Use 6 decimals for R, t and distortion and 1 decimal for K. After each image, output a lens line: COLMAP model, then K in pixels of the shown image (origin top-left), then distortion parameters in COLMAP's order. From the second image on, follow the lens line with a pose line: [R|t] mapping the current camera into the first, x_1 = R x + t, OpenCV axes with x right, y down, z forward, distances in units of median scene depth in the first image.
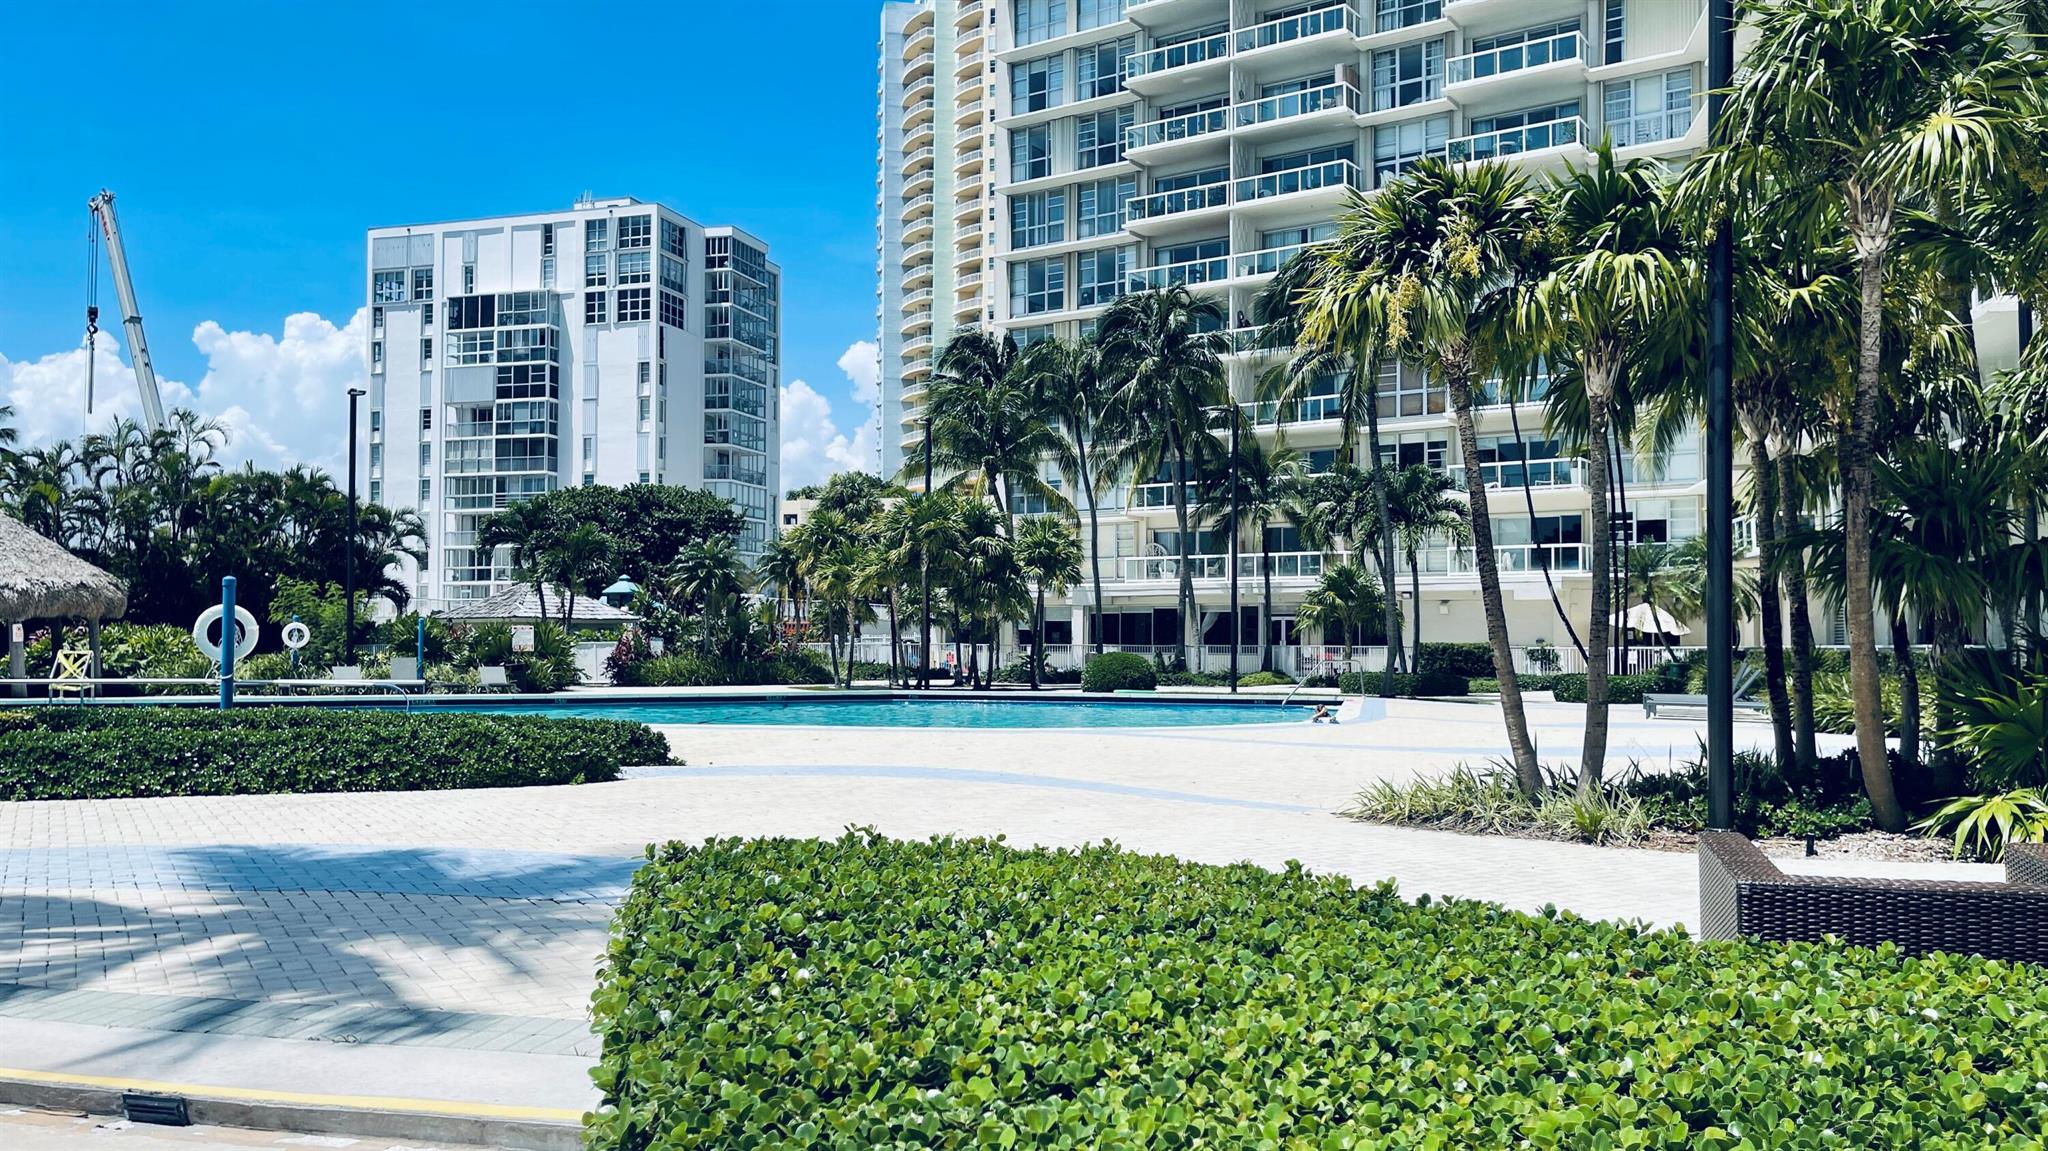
lens RADIAL K [[1573.0, 0, 1022.6], [0, 1573.0, 580.8], [0, 0, 1]] dist [0.035746, -0.020081]
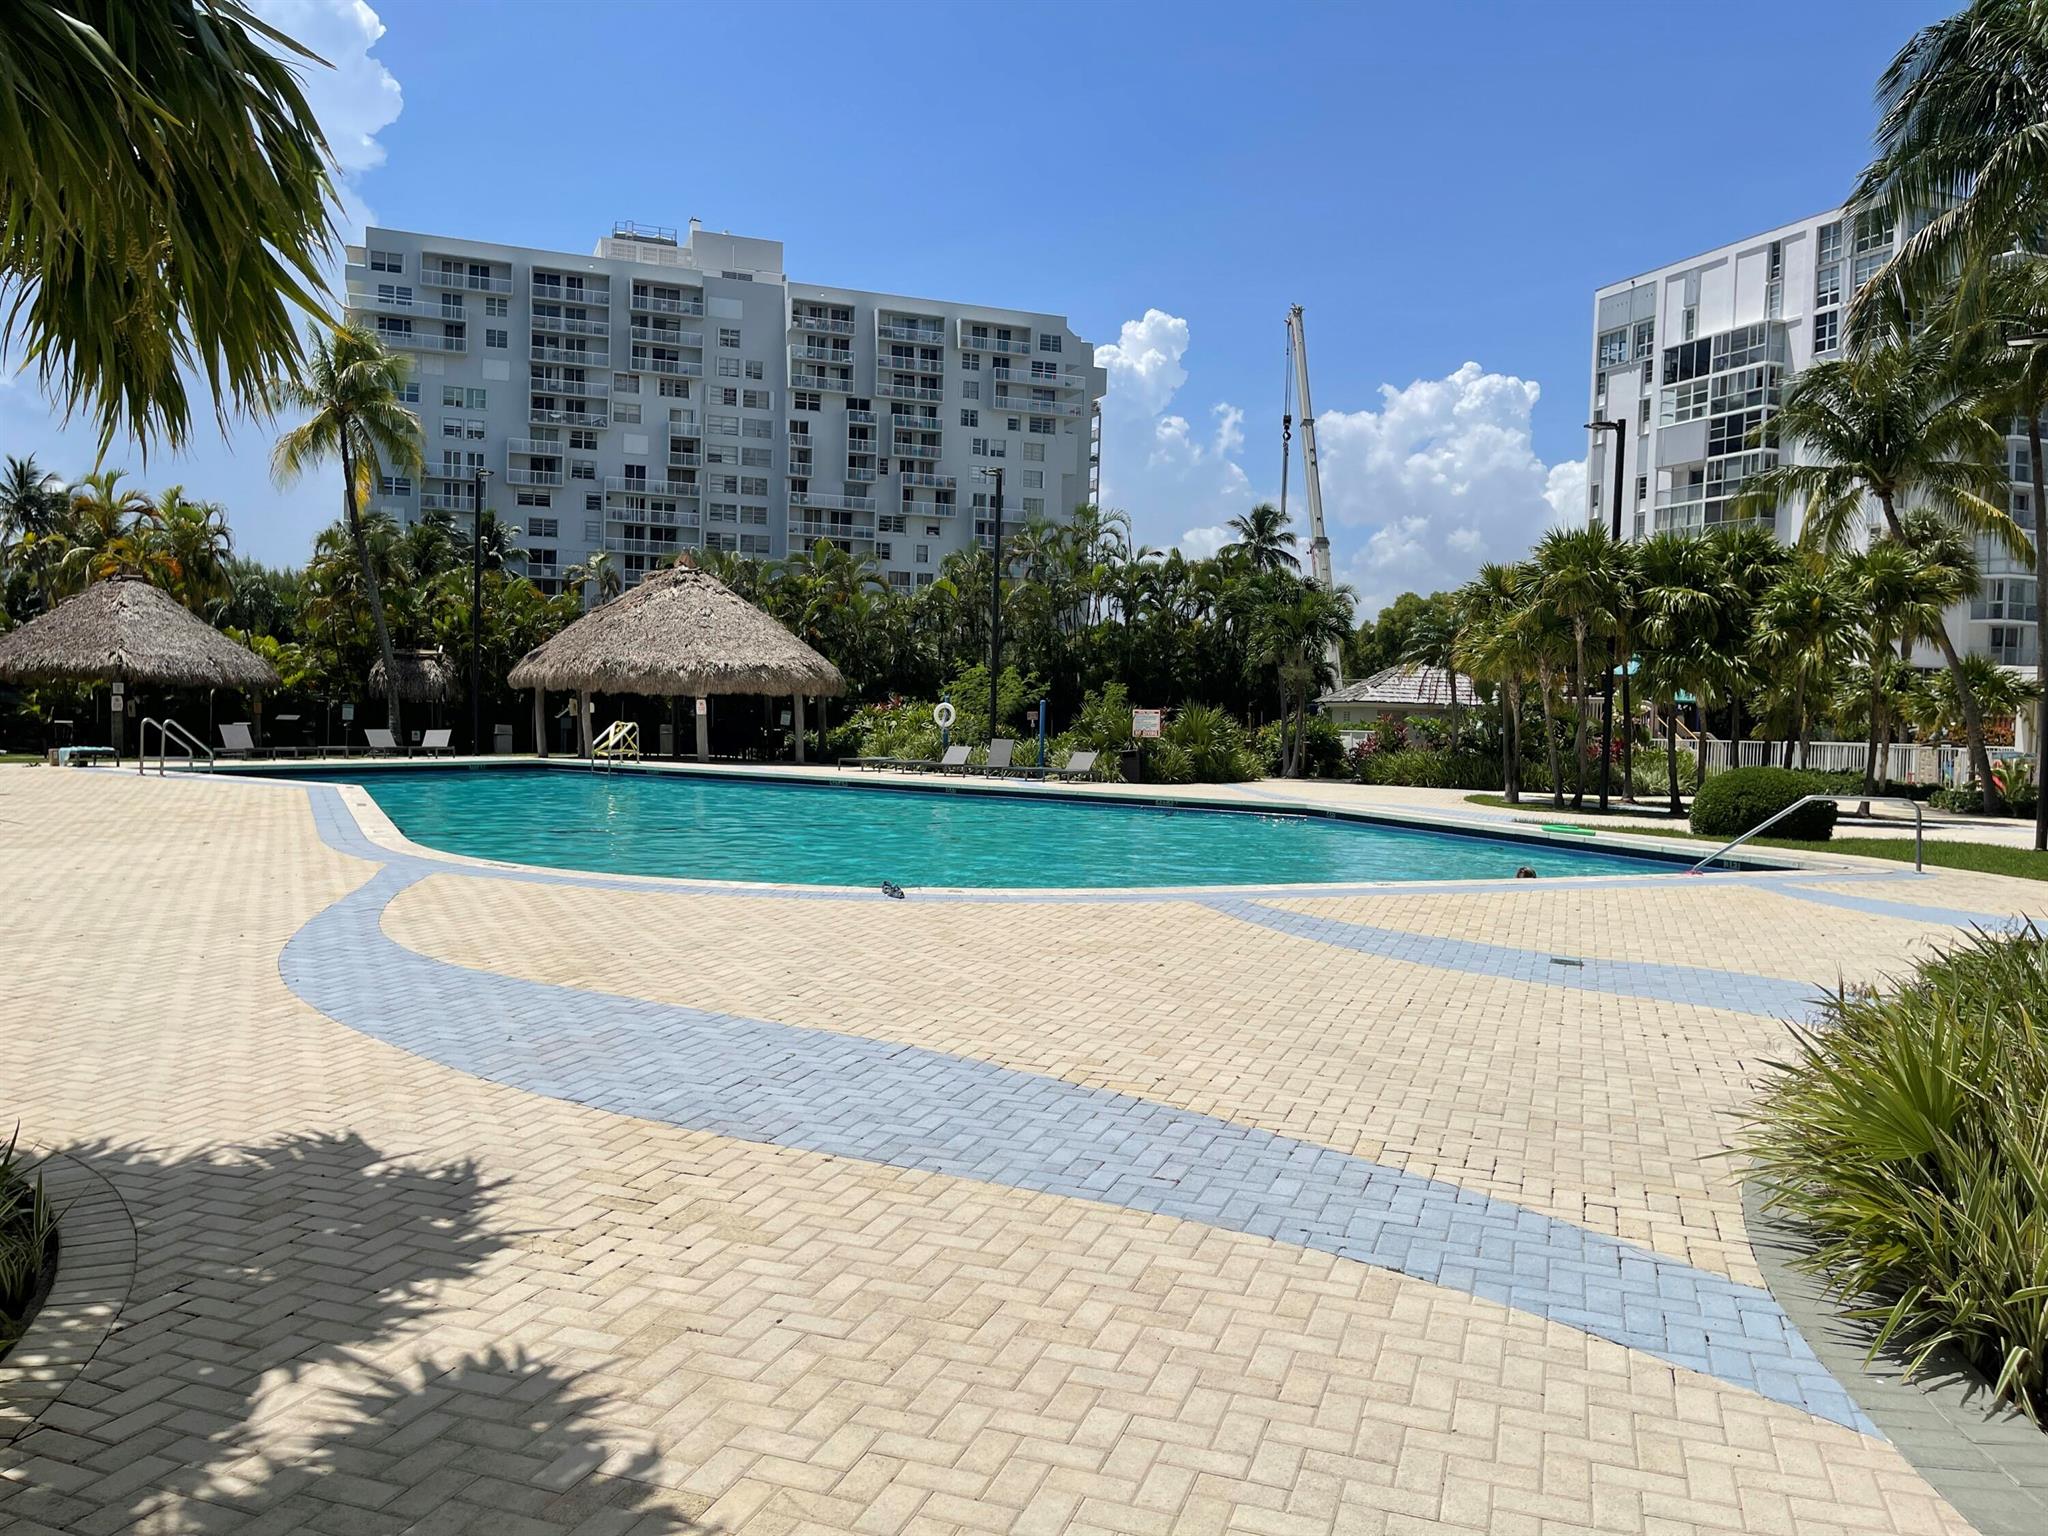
lens RADIAL K [[1578.6, 0, 1027.3], [0, 1578.6, 767.4], [0, 0, 1]] dist [0.043082, -0.018725]
pose [[0.619890, 0.044217, -0.783442, 0.137426], [0.005738, 0.998129, 0.060874, 0.002386], [0.784668, -0.042231, 0.618477, 0.138804]]
